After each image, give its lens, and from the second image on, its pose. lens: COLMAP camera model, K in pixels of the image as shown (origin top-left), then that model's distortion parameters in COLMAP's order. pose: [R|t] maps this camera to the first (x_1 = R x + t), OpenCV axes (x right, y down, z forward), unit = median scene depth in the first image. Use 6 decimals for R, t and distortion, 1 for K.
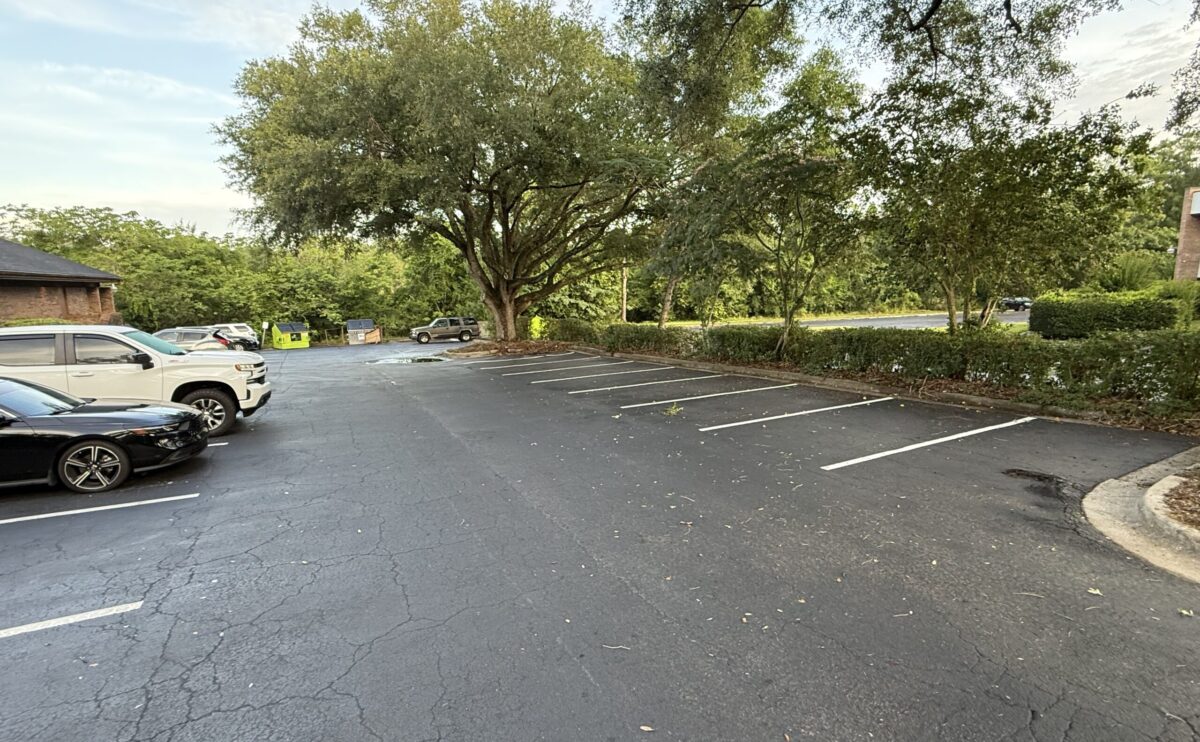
lens RADIAL K [[562.2, 0, 599.8], [0, 562.2, 373.4], [0, 0, 1]] dist [-0.004511, -0.000676]
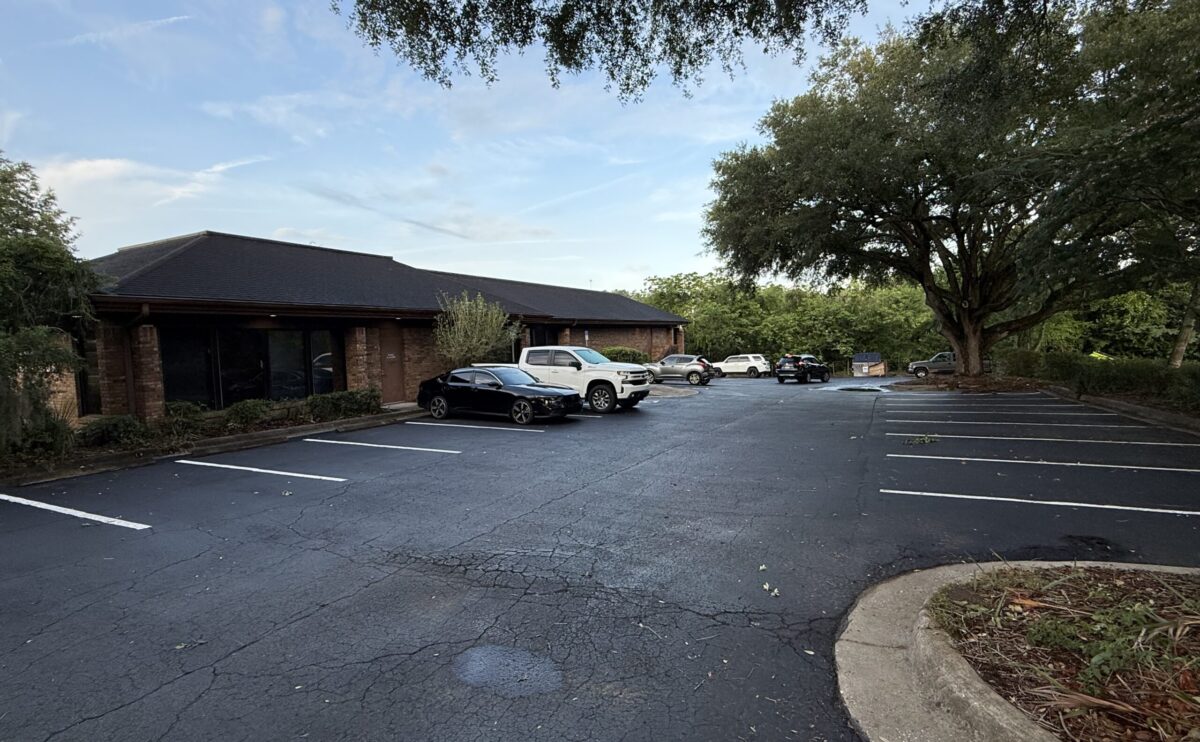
lens RADIAL K [[562.2, 0, 600.0], [0, 562.2, 369.7], [0, 0, 1]] dist [-0.004511, -0.000676]
pose [[0.573949, 0.036527, -0.818076, 0.231752], [-0.095222, 0.995205, -0.022370, 0.007956], [0.813336, 0.090738, 0.574675, 0.009142]]
